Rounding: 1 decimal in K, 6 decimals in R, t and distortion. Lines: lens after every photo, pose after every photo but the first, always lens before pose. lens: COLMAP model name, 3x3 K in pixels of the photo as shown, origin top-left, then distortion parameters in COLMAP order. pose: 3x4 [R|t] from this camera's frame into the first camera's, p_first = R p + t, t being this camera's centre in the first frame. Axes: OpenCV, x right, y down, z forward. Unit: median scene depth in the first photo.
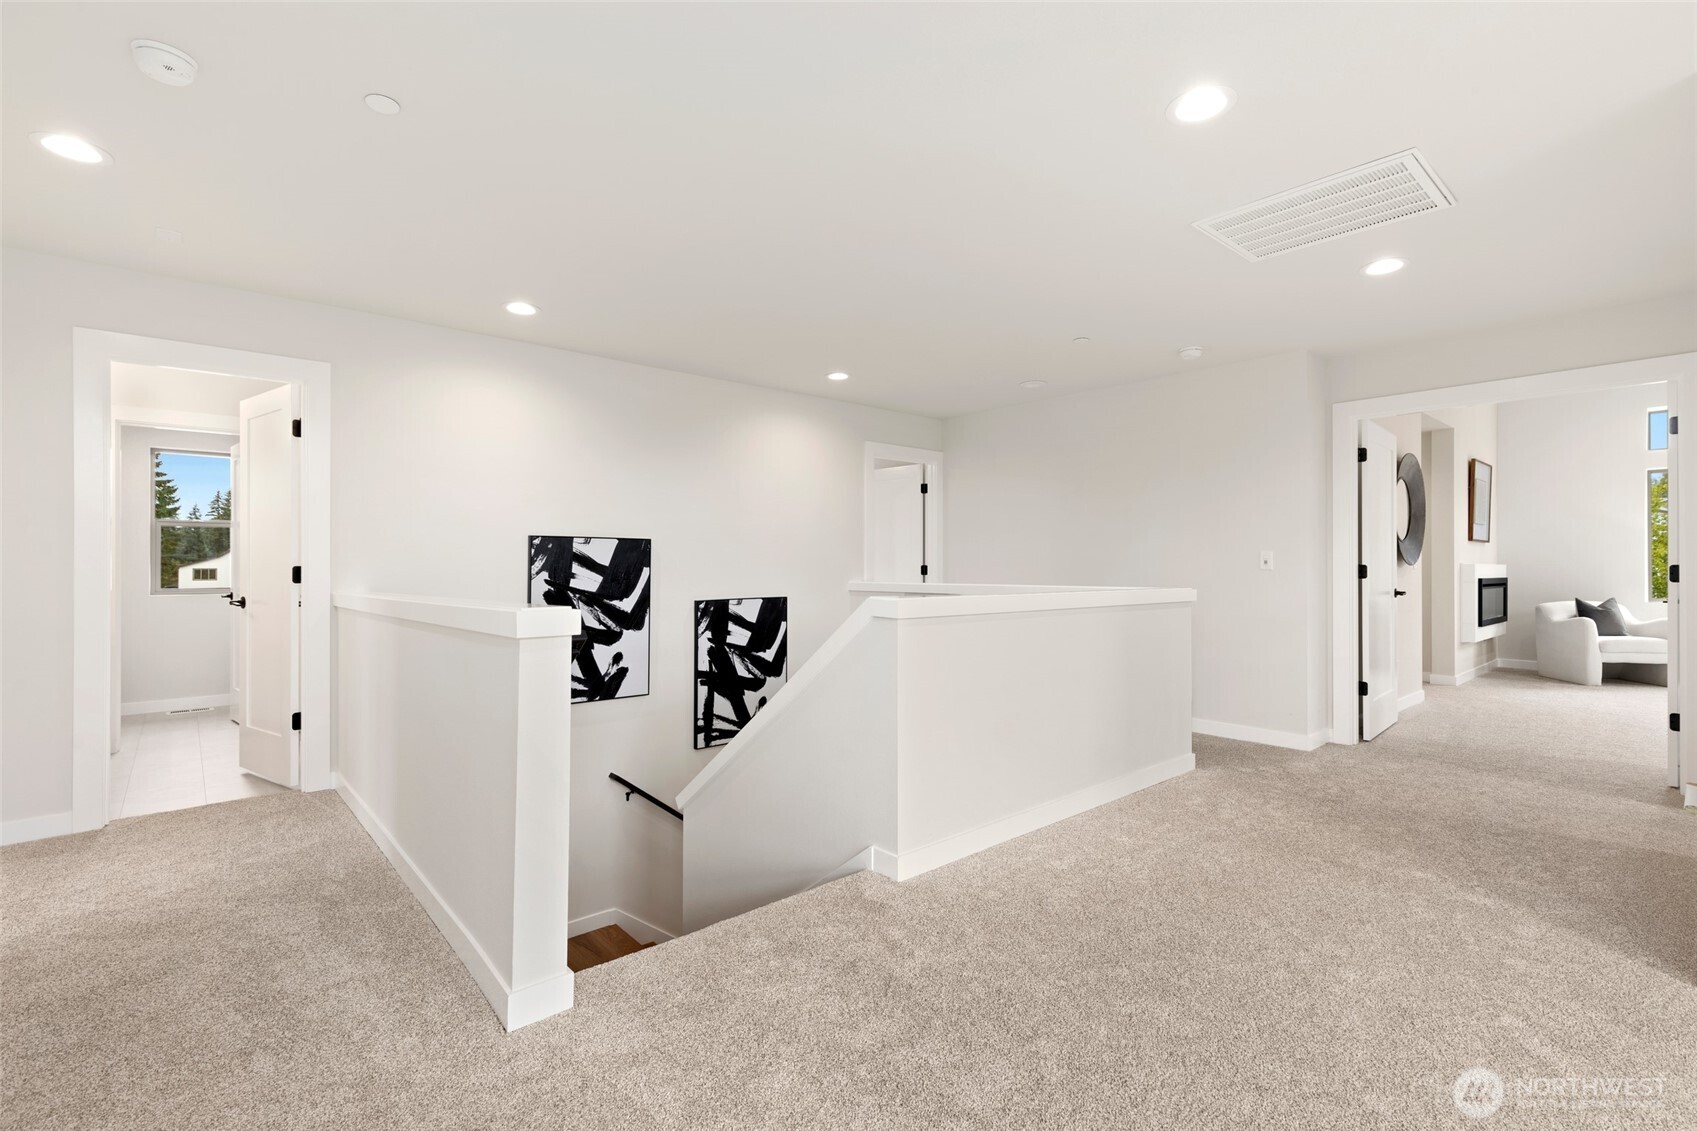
lens RADIAL K [[766.9, 0, 851.6], [0, 766.9, 562.2], [0, 0, 1]] dist [0.008069, -0.000636]
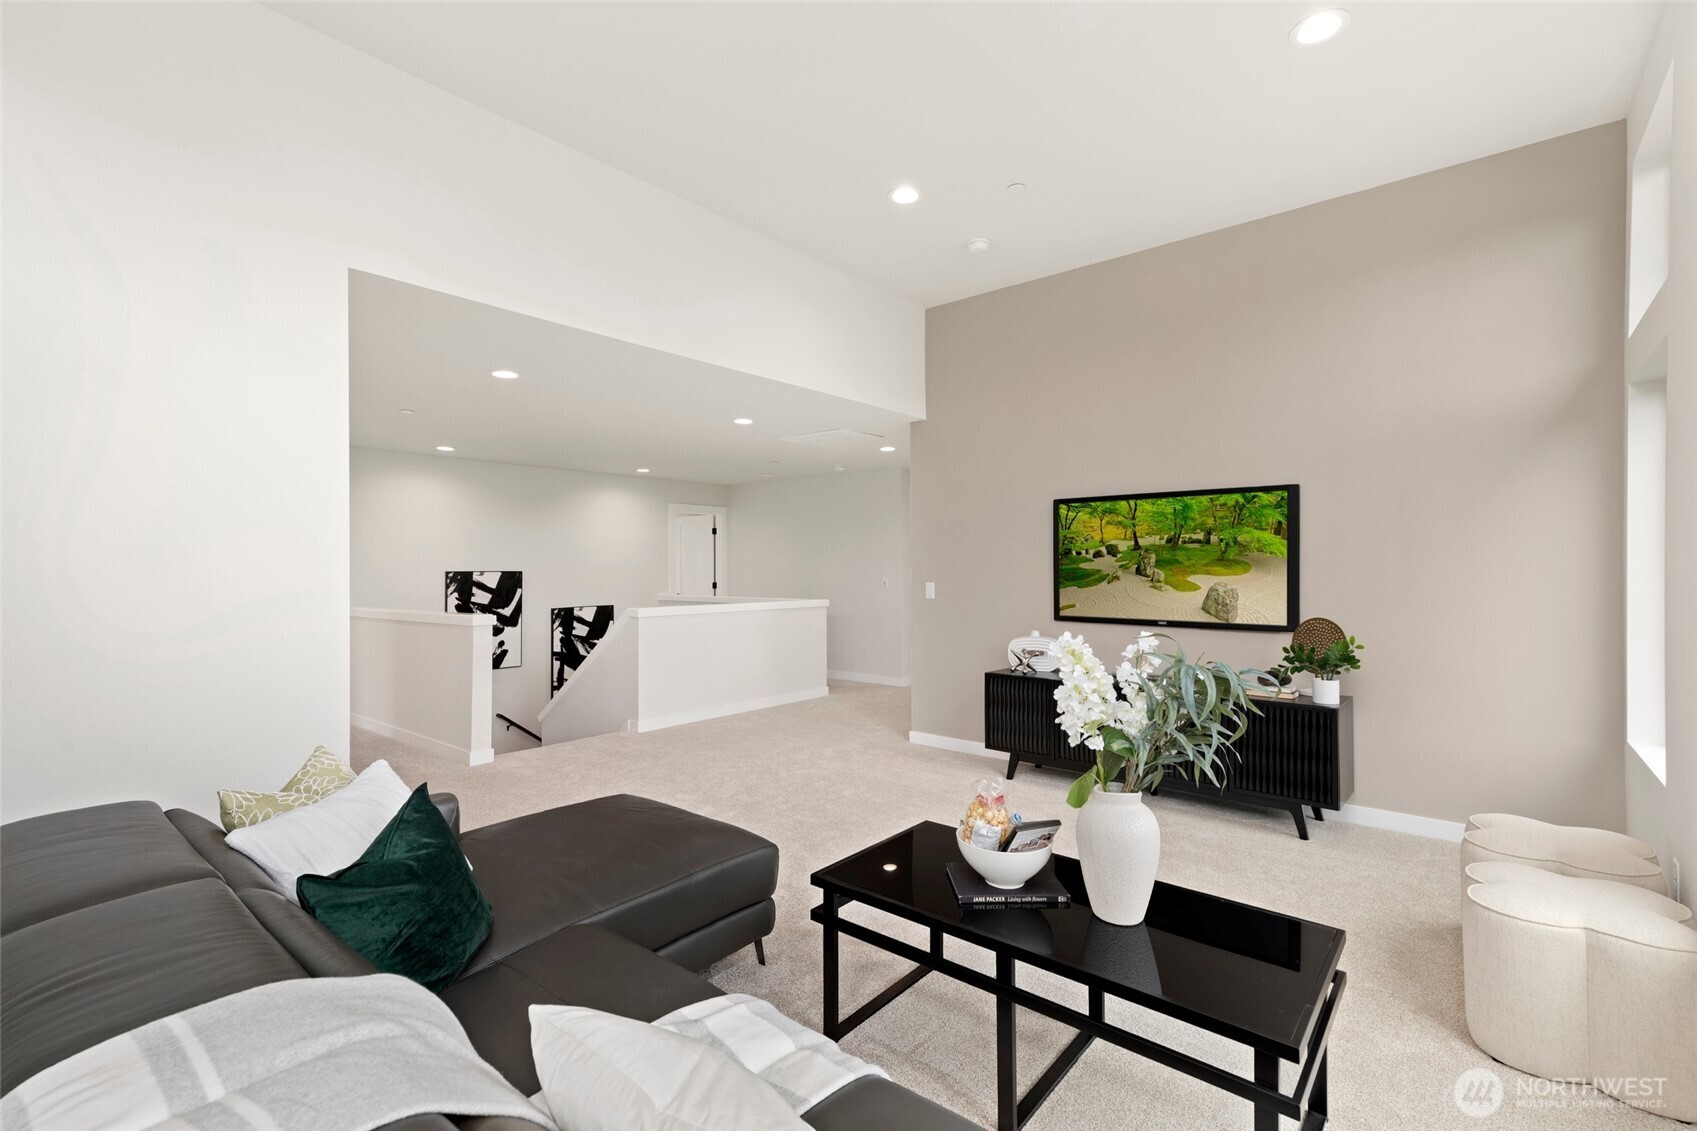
lens RADIAL K [[766.9, 0, 860.3], [0, 766.9, 566.6], [0, 0, 1]] dist [0.008069, -0.000636]
pose [[0.987294, -0.003614, 0.158861, 0.184612], [0.002659, 0.999977, 0.006219, -0.046860], [-0.158880, -0.005718, 0.987281, -0.711108]]
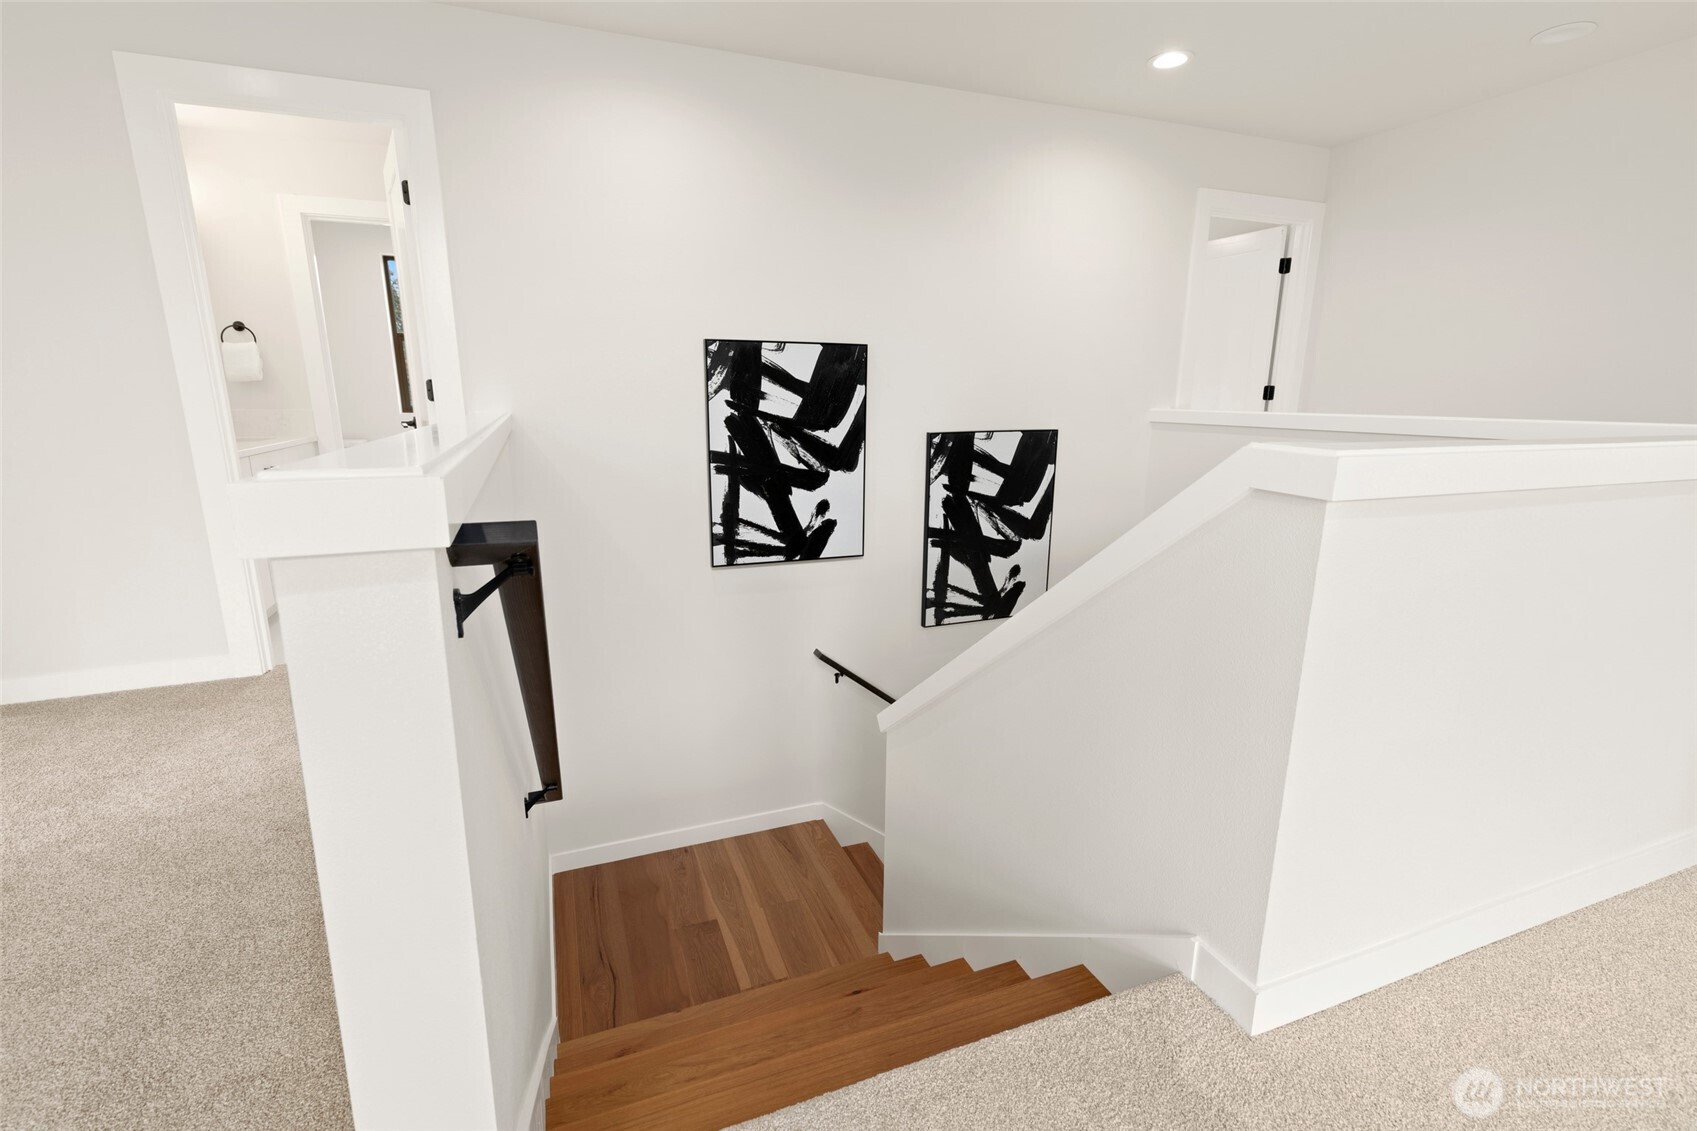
lens RADIAL K [[766.9, 0, 847.0], [0, 766.9, 565.4], [0, 0, 1]] dist [0.008069, -0.000636]
pose [[0.939342, 0.081159, -0.333241, -0.022868], [-0.003617, 0.973890, 0.226989, 0.007867], [0.342962, -0.212015, 0.915110, 0.283415]]
